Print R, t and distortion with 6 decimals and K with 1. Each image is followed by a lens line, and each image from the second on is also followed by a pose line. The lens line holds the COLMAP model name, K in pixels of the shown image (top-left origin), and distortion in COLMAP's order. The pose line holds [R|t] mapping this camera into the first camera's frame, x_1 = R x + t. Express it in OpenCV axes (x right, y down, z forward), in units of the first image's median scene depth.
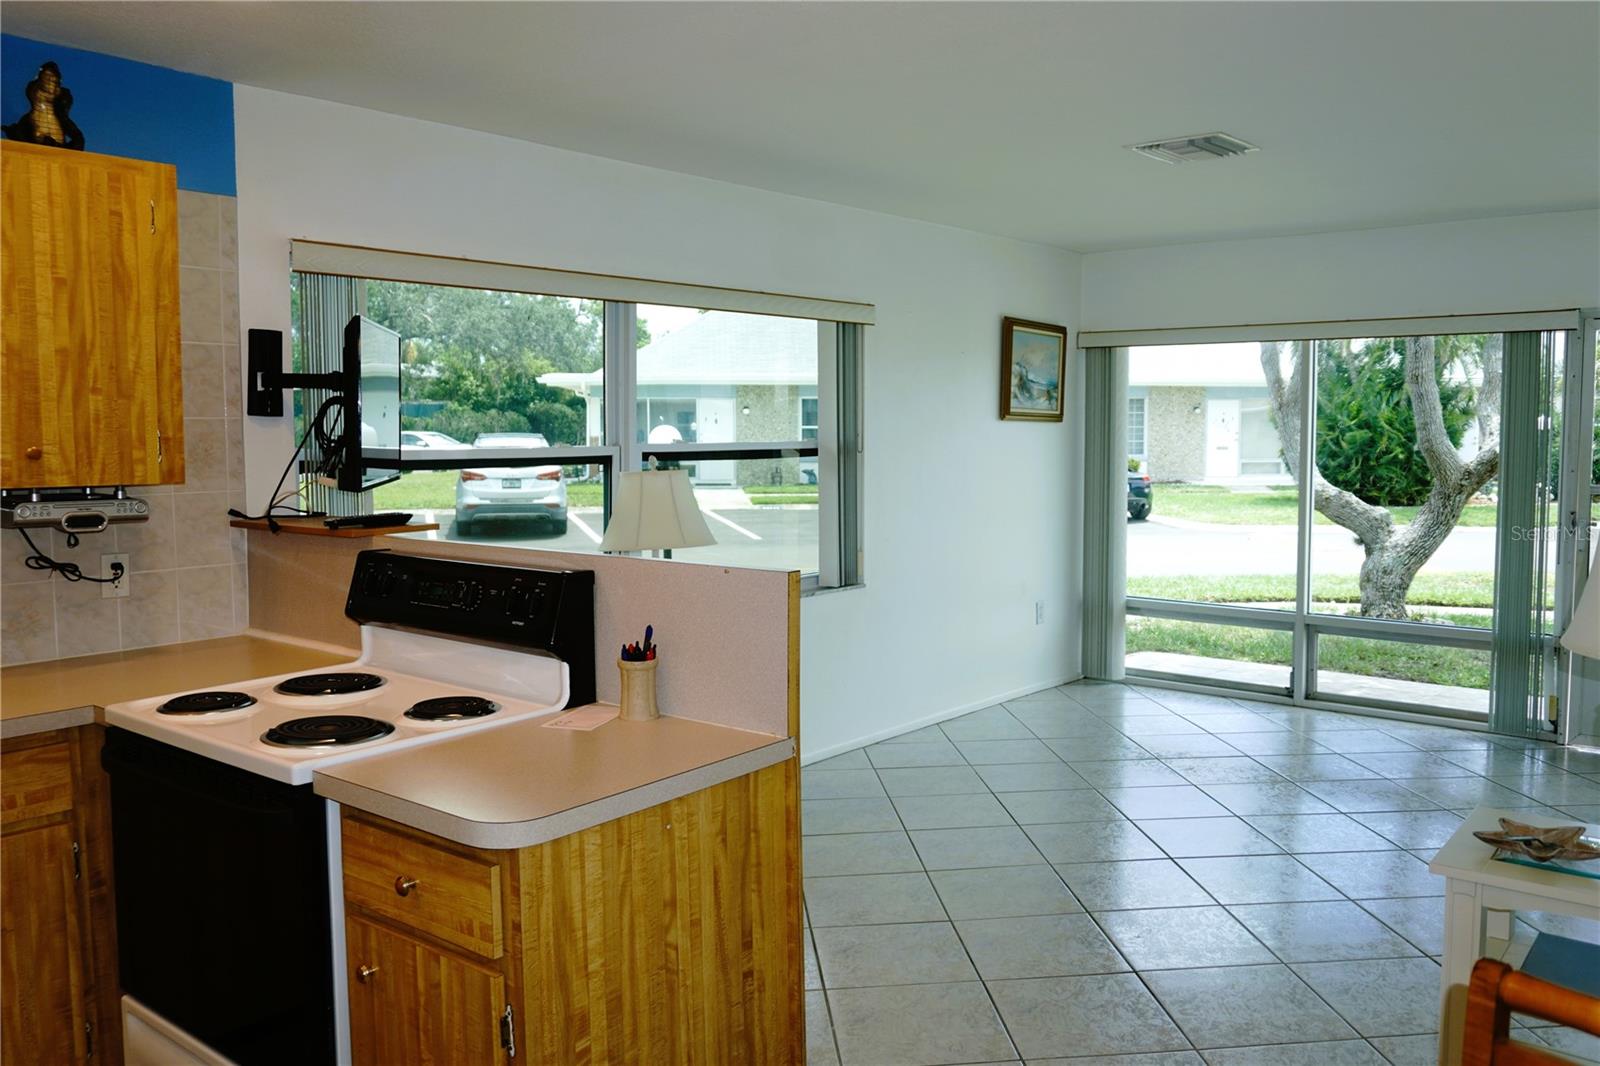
lens RADIAL K [[1312.4, 0, 822.3], [0, 1312.4, 508.5], [0, 0, 1]] dist [-0.040447, 0.051044]
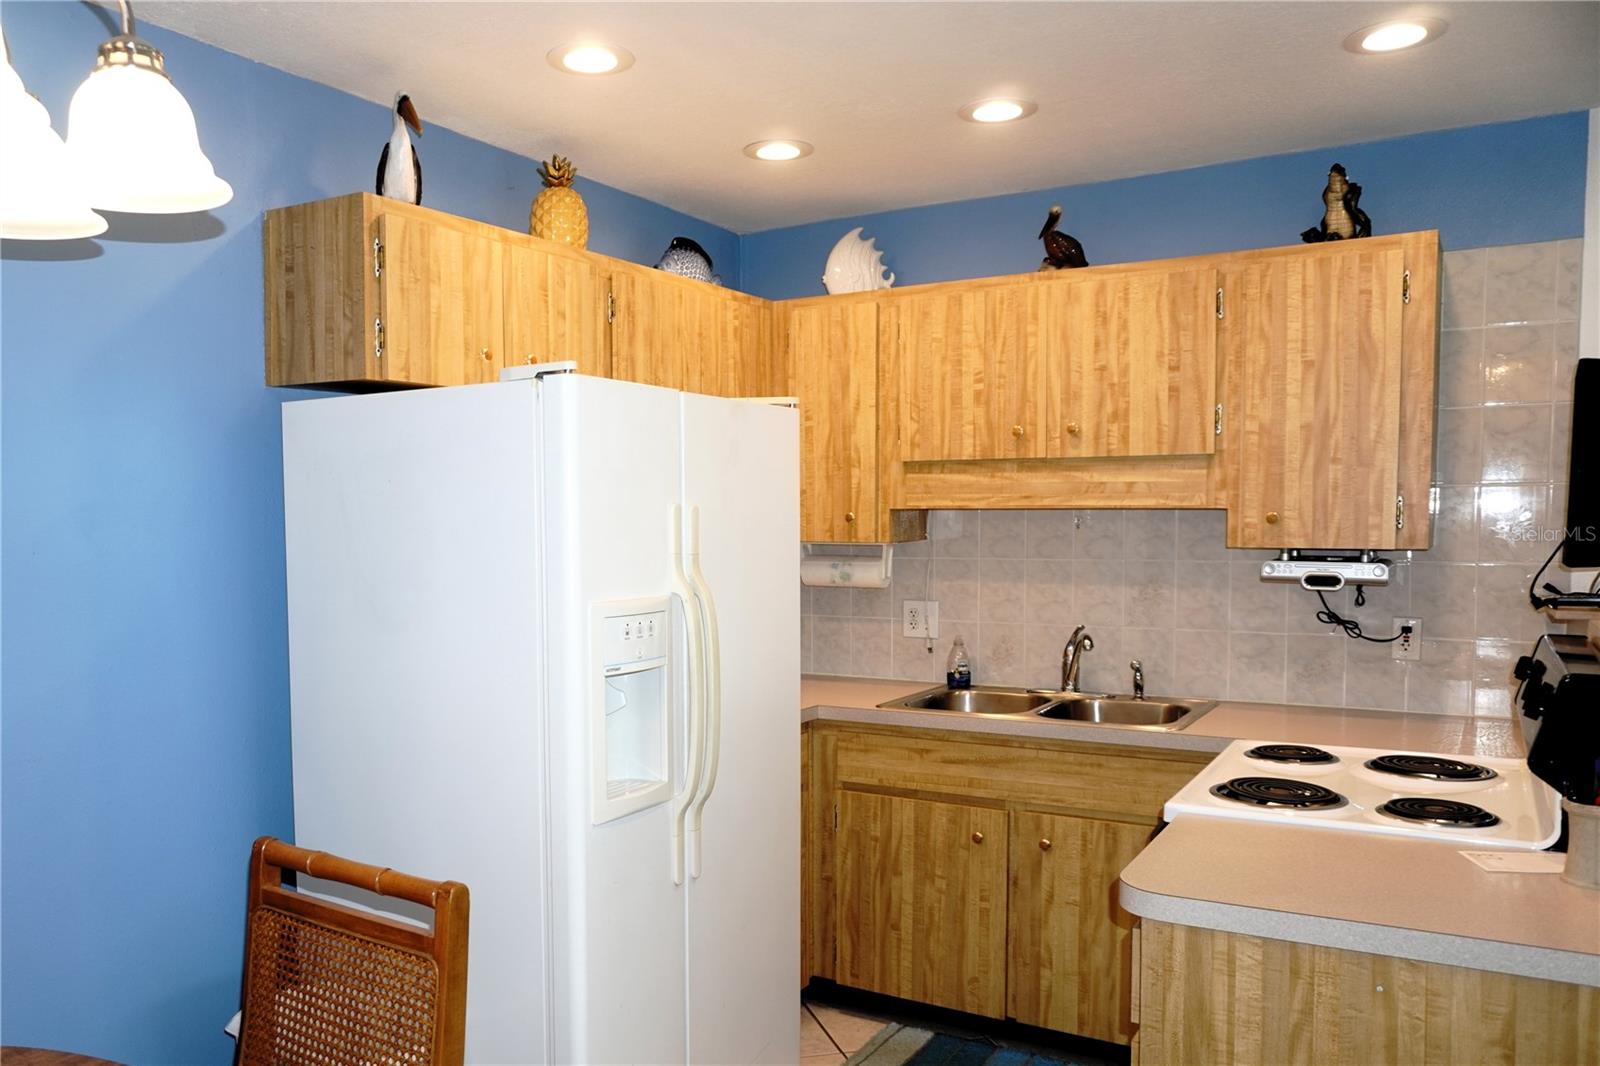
lens RADIAL K [[1233.0, 0, 707.9], [0, 1233.0, 597.8], [0, 0, 1]] dist [-0.028588, 0.034092]
pose [[0.103072, 0.068062, -0.992343, 0.414303], [-0.062680, 0.996118, 0.061811, -0.007096], [0.992697, 0.055829, 0.106938, 0.382776]]
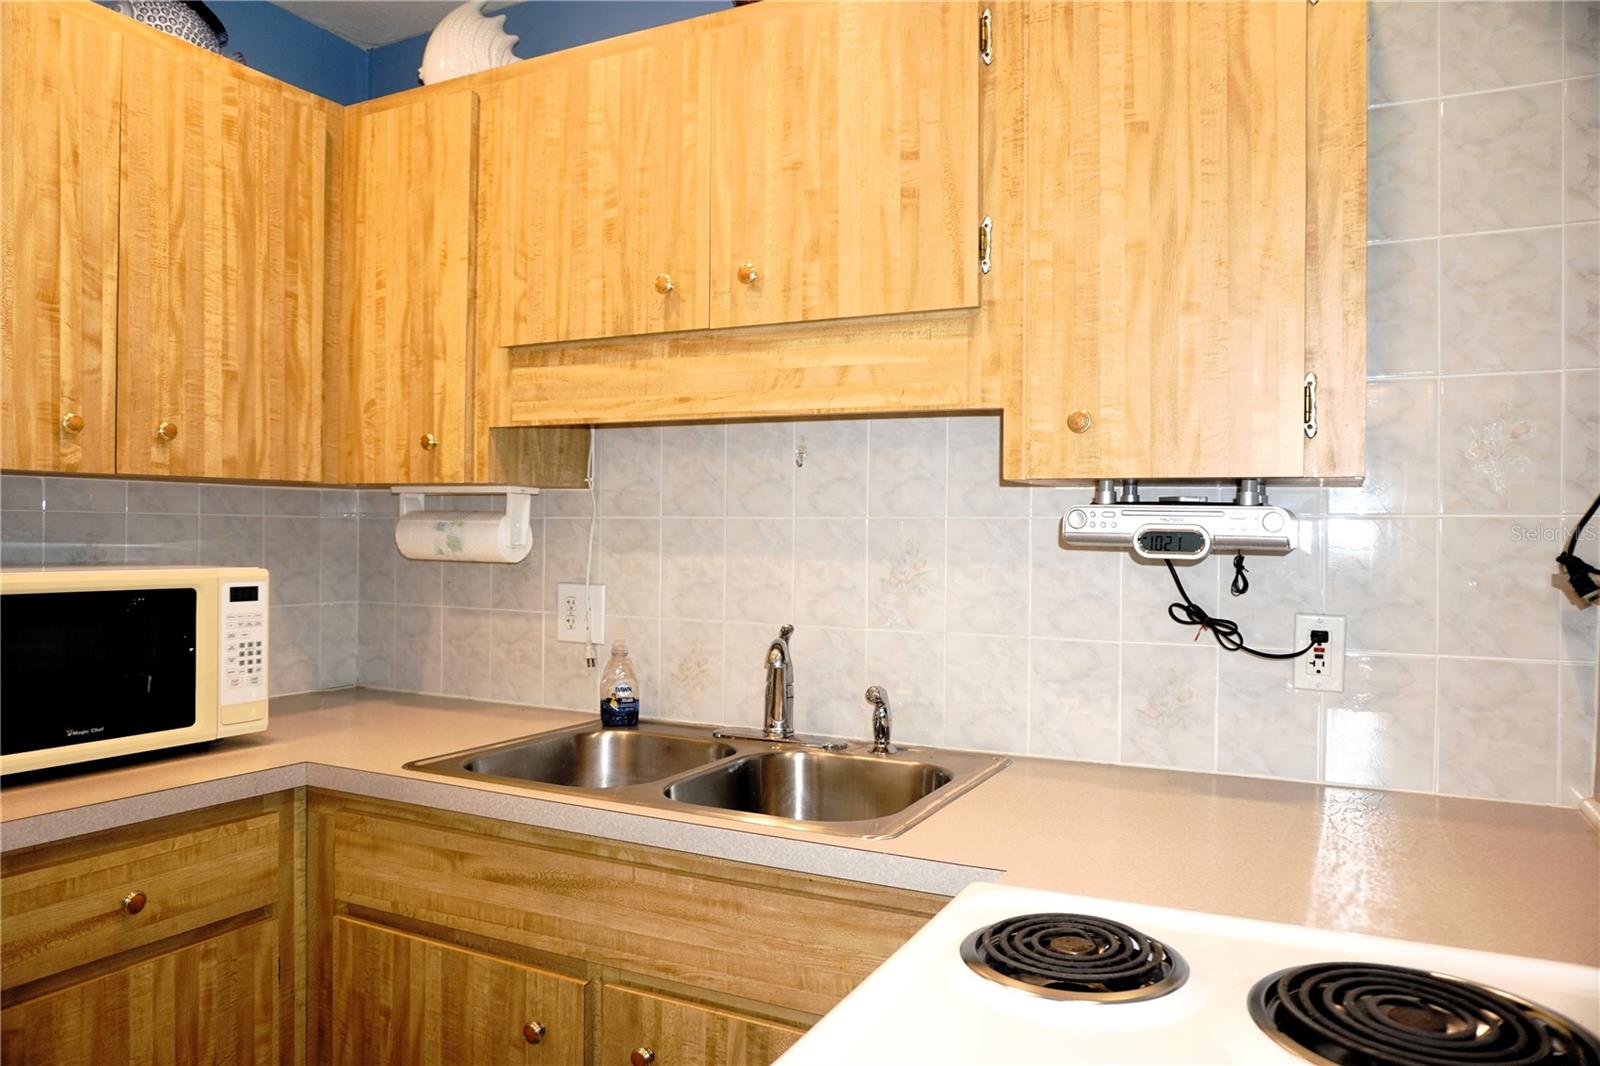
lens RADIAL K [[1071.6, 0, 801.0], [0, 1071.6, 537.3], [0, 0, 1]] dist [-0.056198, 0.029217]
pose [[0.194972, 0.008630, -0.980771, -0.142657], [-0.080965, 0.996690, -0.007325, 0.025476], [0.977461, 0.080836, 0.195025, 0.763695]]
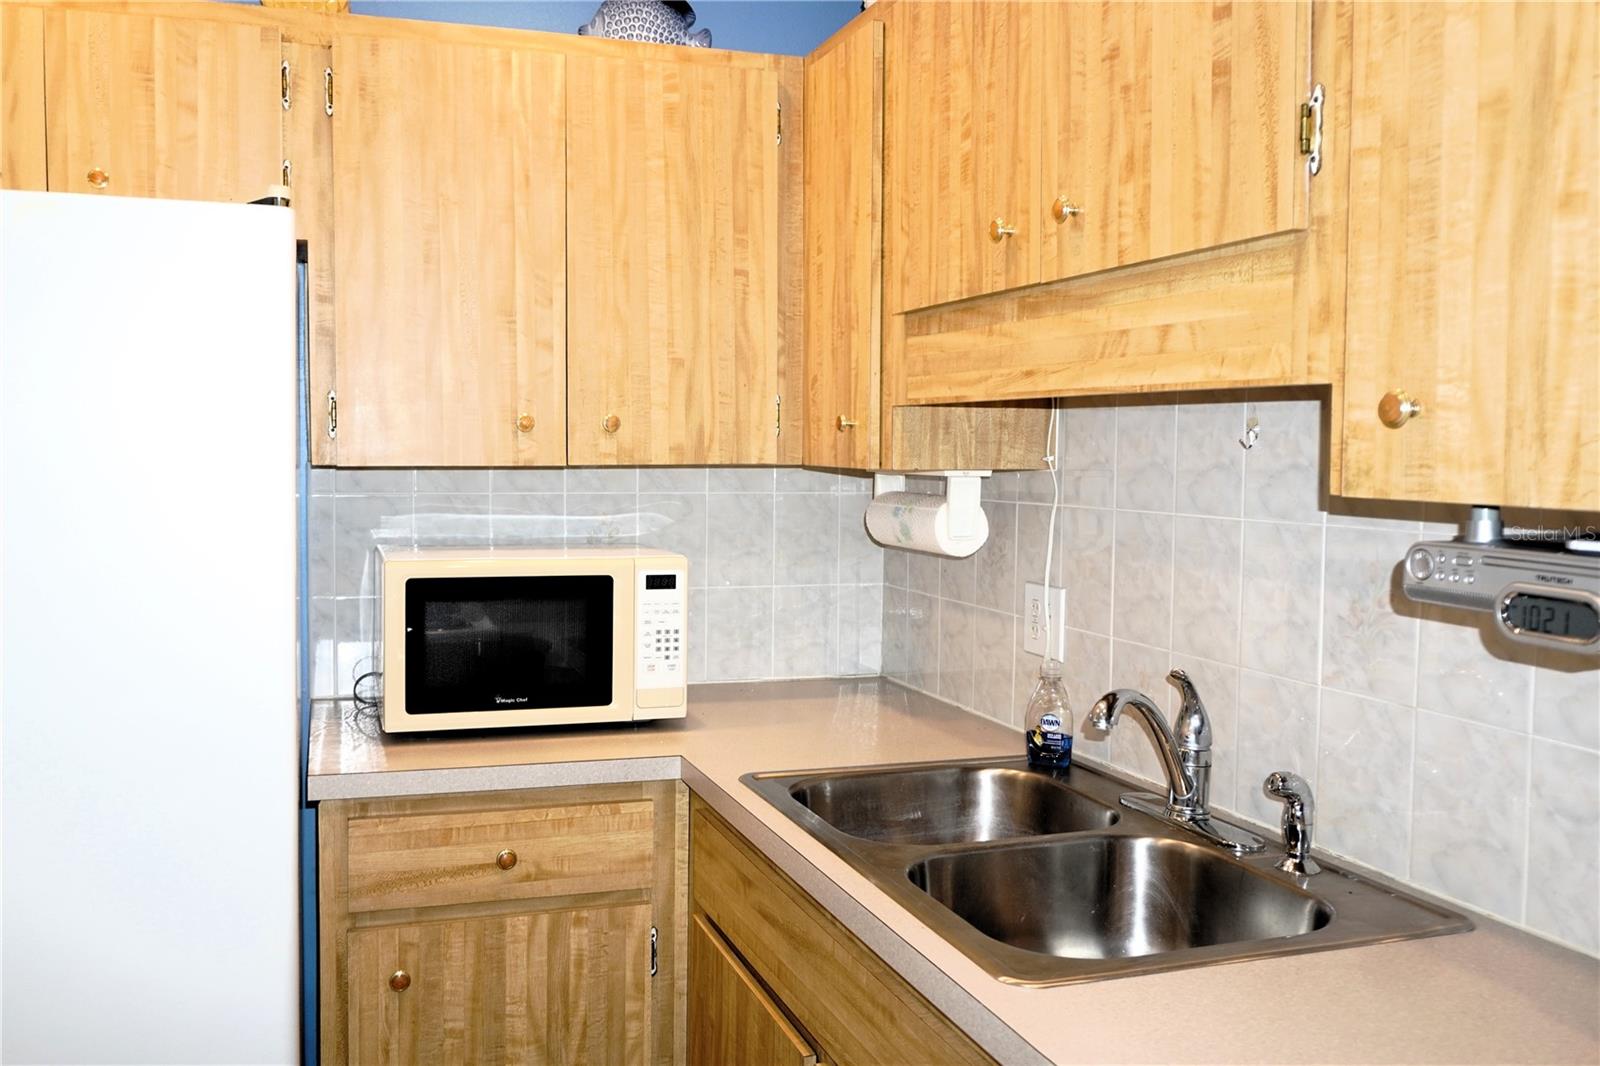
lens RADIAL K [[1312.4, 0, 740.6], [0, 1312.4, 519.2], [0, 0, 1]] dist [-0.040447, 0.051044]
pose [[-0.554266, 0.042136, -0.831273, -0.188891], [-0.065312, 0.993437, 0.093904, -0.031958], [0.829773, 0.106340, -0.547876, 1.026074]]
